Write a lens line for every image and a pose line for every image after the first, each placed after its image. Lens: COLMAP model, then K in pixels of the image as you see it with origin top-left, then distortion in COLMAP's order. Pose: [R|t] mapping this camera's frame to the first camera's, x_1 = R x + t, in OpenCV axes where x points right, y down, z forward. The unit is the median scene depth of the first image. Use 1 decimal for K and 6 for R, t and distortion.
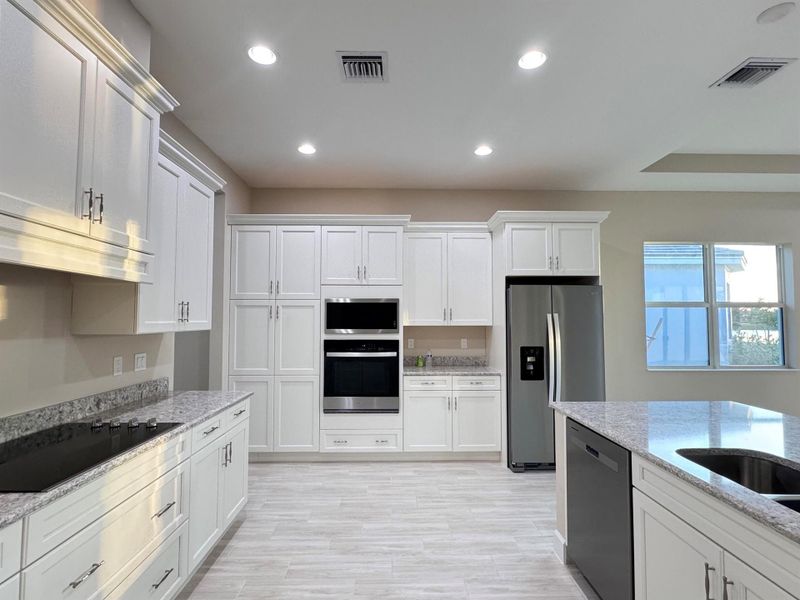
lens RADIAL K [[396.6, 0, 395.6], [0, 396.6, 299.4], [0, 0, 1]] dist [-0.013763, -0.000127]
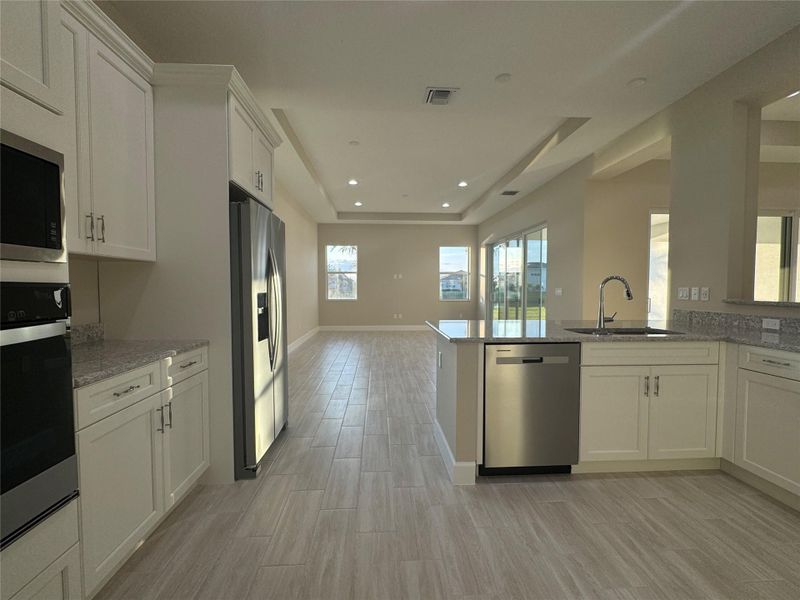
lens RADIAL K [[396.6, 0, 395.6], [0, 396.6, 299.4], [0, 0, 1]] dist [-0.013763, -0.000127]
pose [[-0.081341, -0.024445, 0.996386, -0.340581], [-0.049662, 0.998557, 0.020444, 0.095374], [-0.995448, -0.047820, -0.082438, 0.765857]]
